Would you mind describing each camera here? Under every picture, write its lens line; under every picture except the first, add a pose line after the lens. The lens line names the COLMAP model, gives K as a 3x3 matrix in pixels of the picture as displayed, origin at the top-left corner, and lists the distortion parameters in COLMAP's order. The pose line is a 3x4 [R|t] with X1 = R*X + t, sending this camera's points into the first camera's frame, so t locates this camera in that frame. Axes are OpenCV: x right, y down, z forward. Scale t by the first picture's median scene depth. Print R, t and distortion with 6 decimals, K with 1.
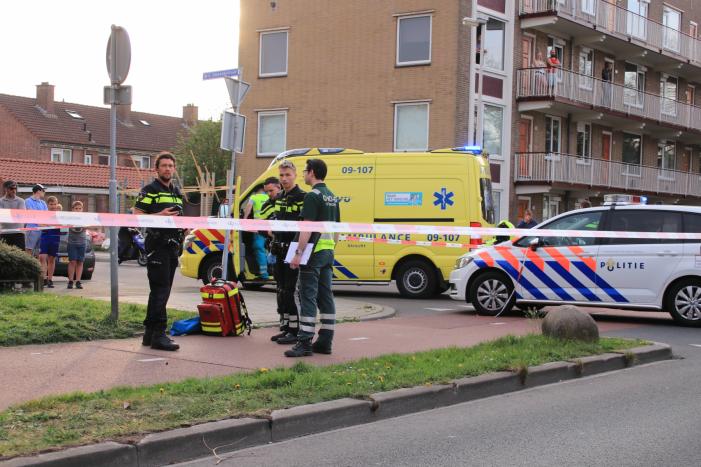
lens RADIAL K [[1201.9, 0, 350.4], [0, 1201.9, 222.3], [0, 0, 1]] dist [0.020821, 0.191019]
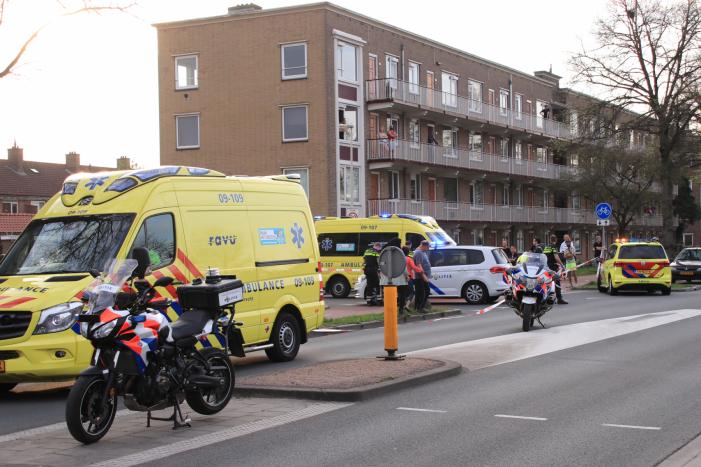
lens RADIAL K [[1201.9, 0, 350.4], [0, 1201.9, 222.3], [0, 0, 1]] dist [0.020821, 0.191019]
pose [[0.989479, -0.042951, 0.138157, -0.079267], [0.045043, 0.998912, -0.012049, -0.014957], [-0.137489, 0.018145, 0.990337, -0.388187]]
